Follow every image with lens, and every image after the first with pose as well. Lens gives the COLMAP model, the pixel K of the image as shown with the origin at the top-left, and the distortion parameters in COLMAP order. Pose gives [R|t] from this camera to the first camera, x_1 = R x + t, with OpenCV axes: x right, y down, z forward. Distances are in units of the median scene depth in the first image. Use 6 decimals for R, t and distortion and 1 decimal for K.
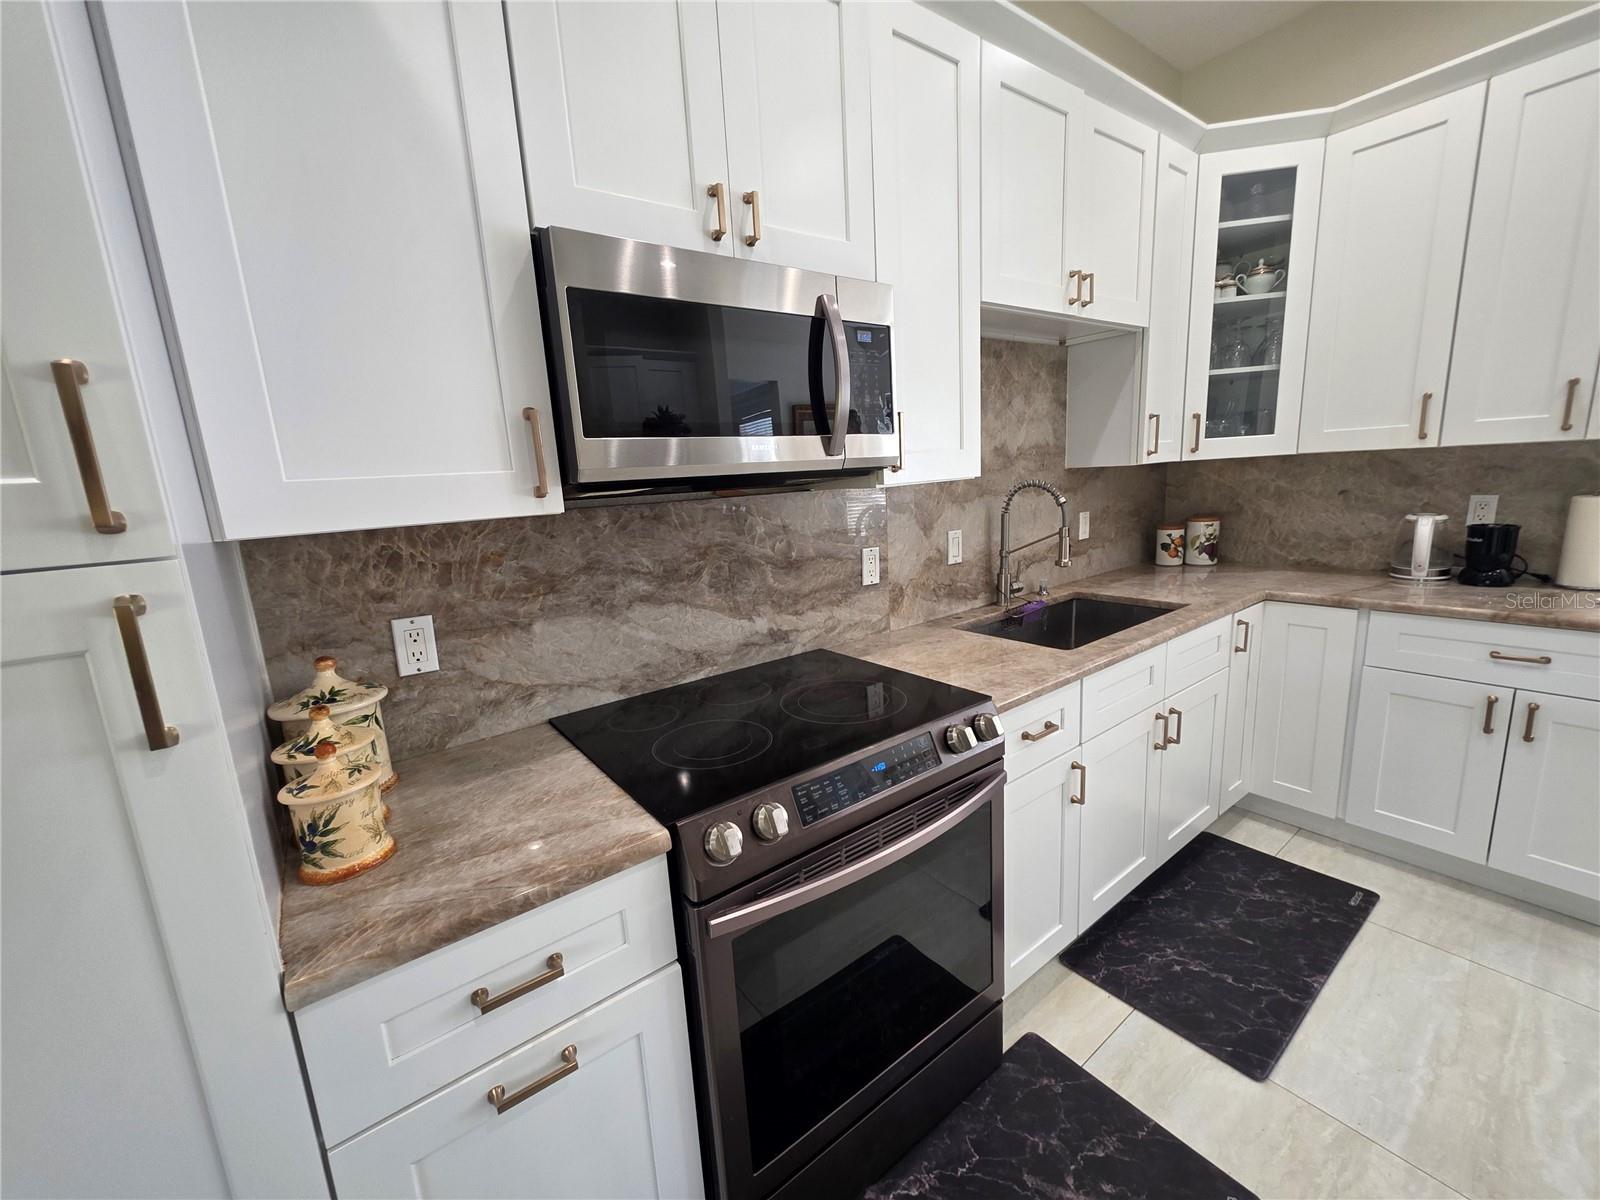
lens RADIAL K [[643.1, 0, 795.4], [0, 643.1, 599.4], [0, 0, 1]] dist [0.002150, -0.000807]
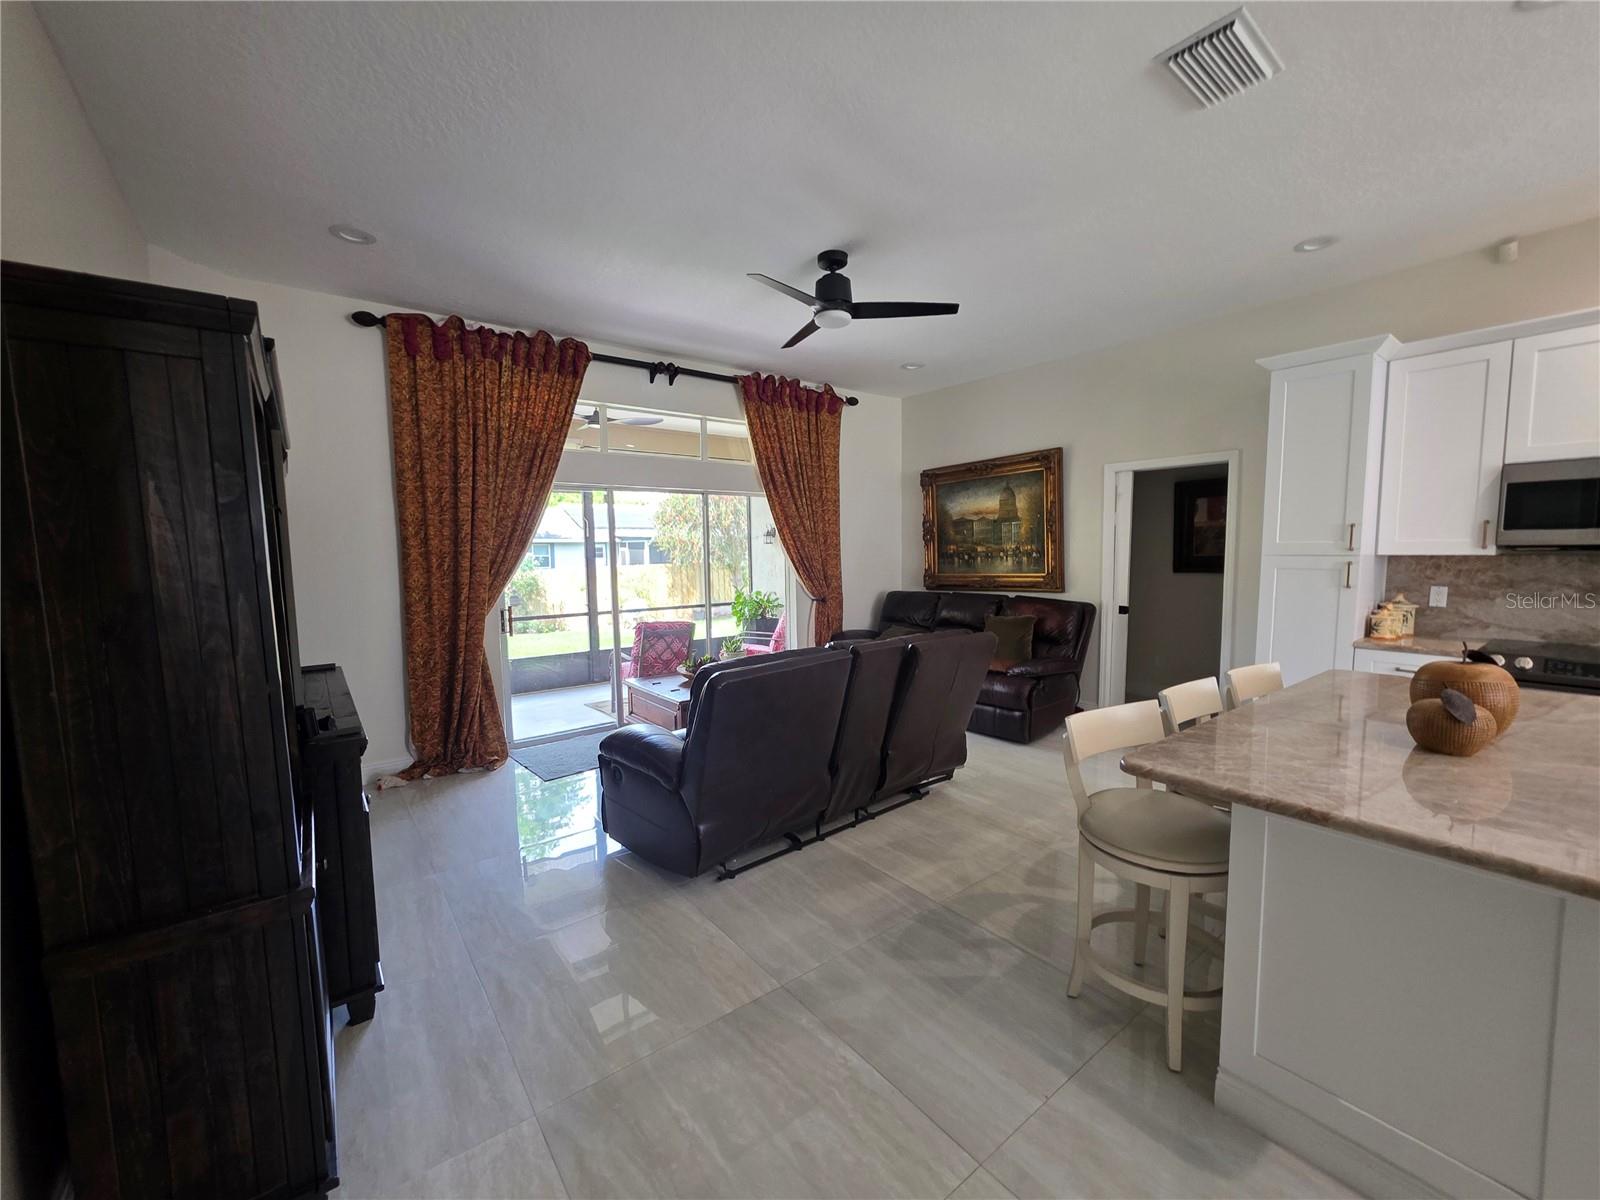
lens RADIAL K [[643.1, 0, 792.2], [0, 643.1, 606.6], [0, 0, 1]] dist [0.002150, -0.000807]
pose [[0.009531, 0.150868, -0.988508, 1.604889], [-0.178474, 0.972936, 0.146771, 0.149100], [0.983899, 0.175024, 0.036200, -1.393413]]
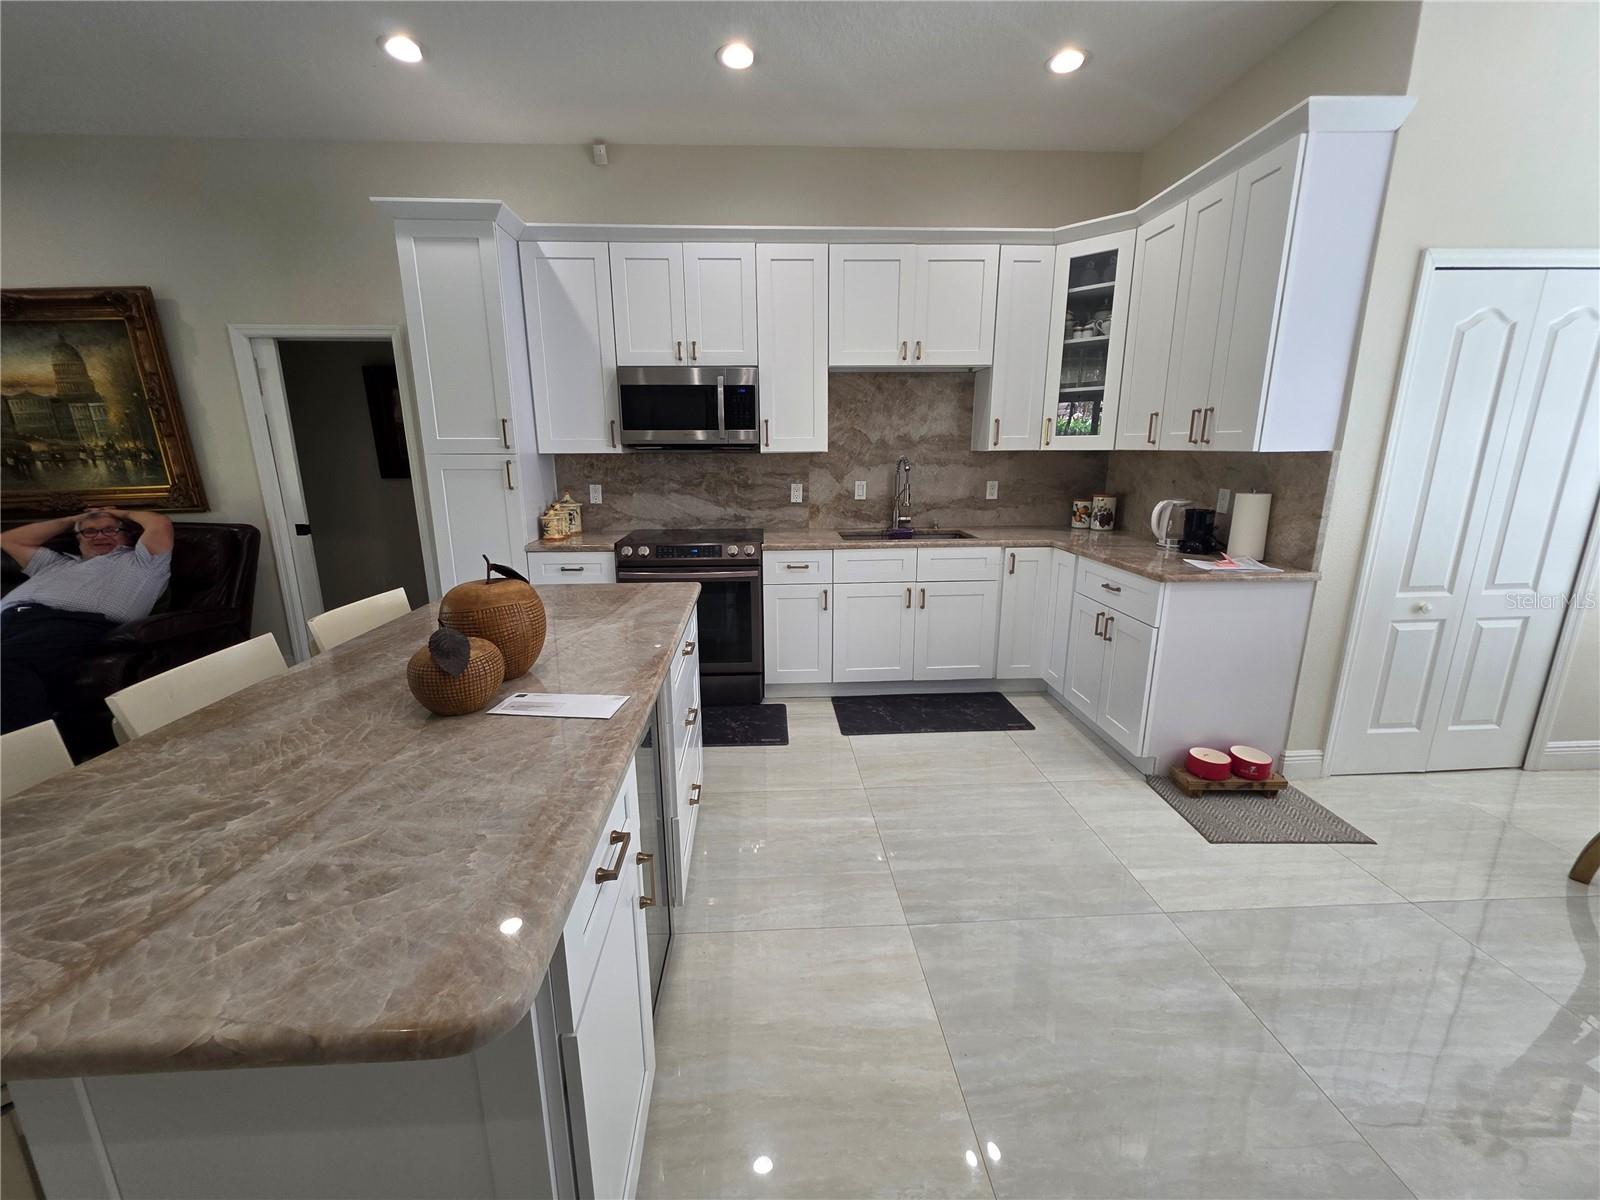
lens RADIAL K [[643.1, 0, 791.3], [0, 643.1, 600.7], [0, 0, 1]] dist [0.002150, -0.000807]
pose [[0.827900, 0.183146, -0.530131, 1.363149], [-0.150914, 0.983067, 0.103943, 0.079922], [0.540191, -0.006051, 0.841521, -0.775583]]
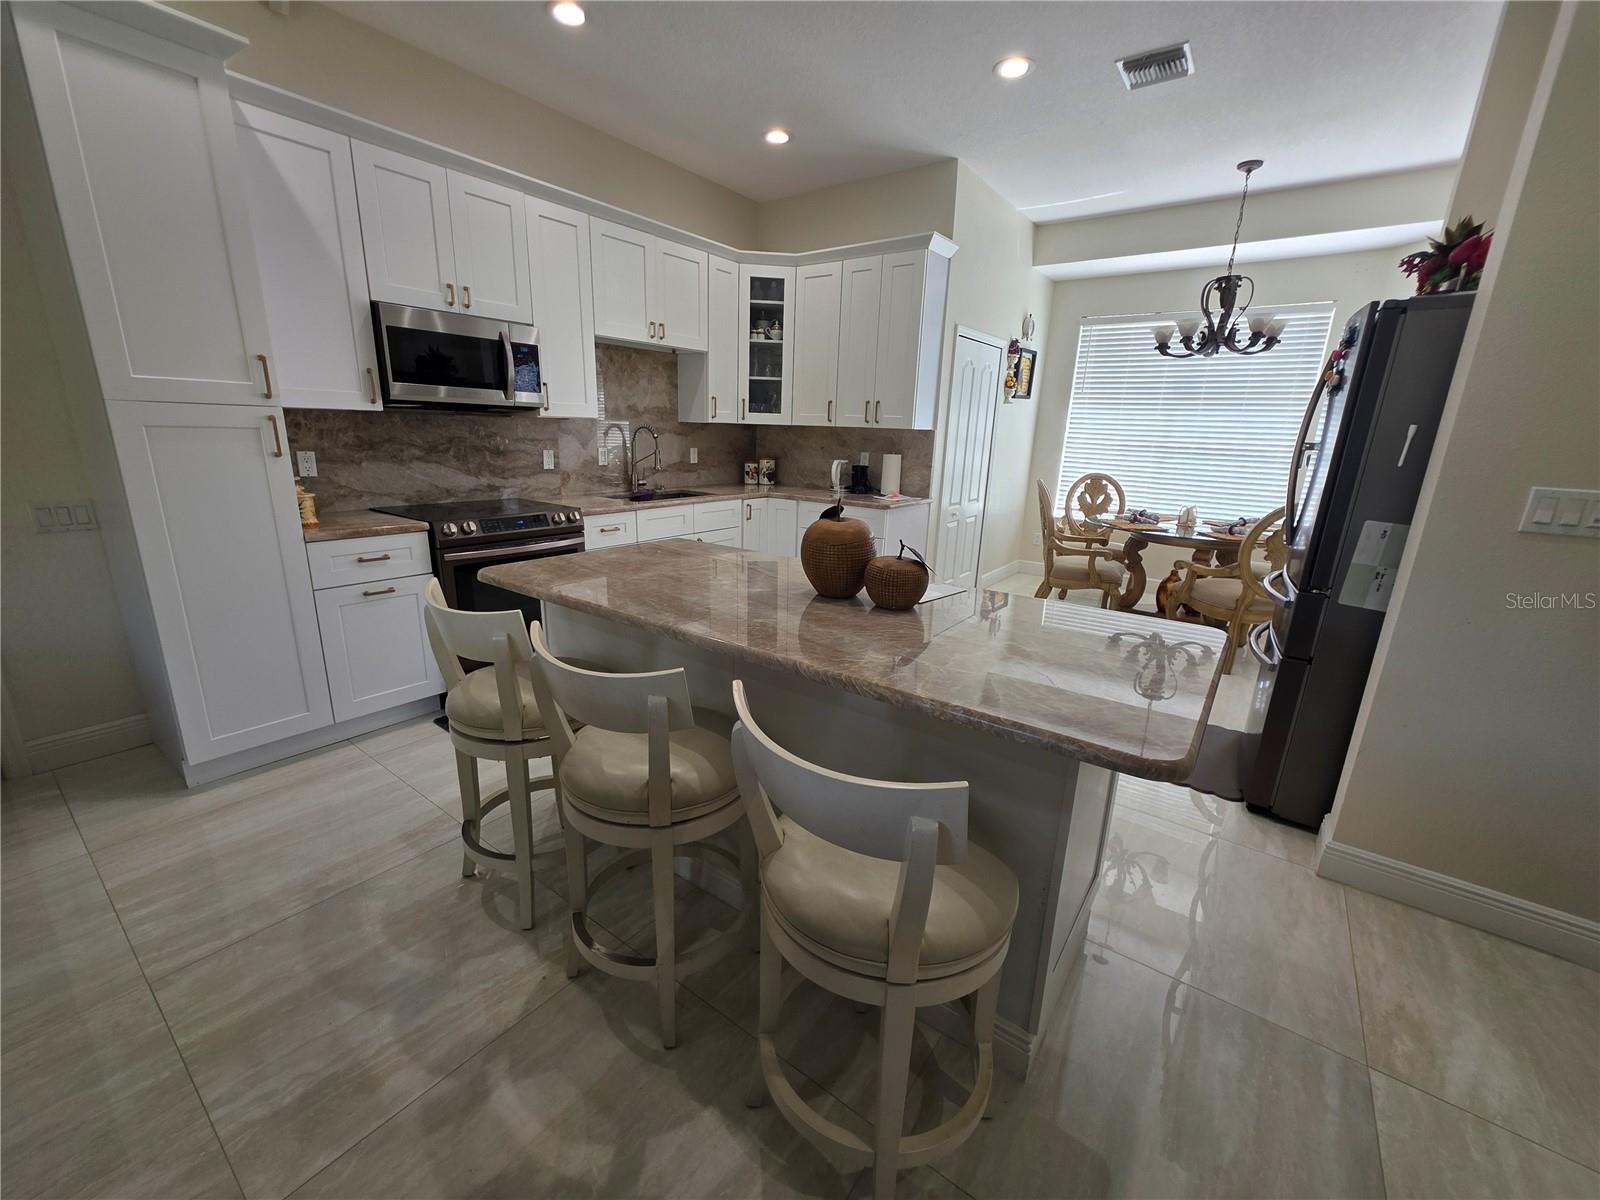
lens RADIAL K [[643.1, 0, 795.5], [0, 643.1, 603.0], [0, 0, 1]] dist [0.002150, -0.000807]
pose [[0.954758, 0.011981, 0.297144, 0.287913], [-0.032657, 0.997369, 0.064717, 0.258885], [-0.295587, -0.071493, 0.952637, -1.252456]]
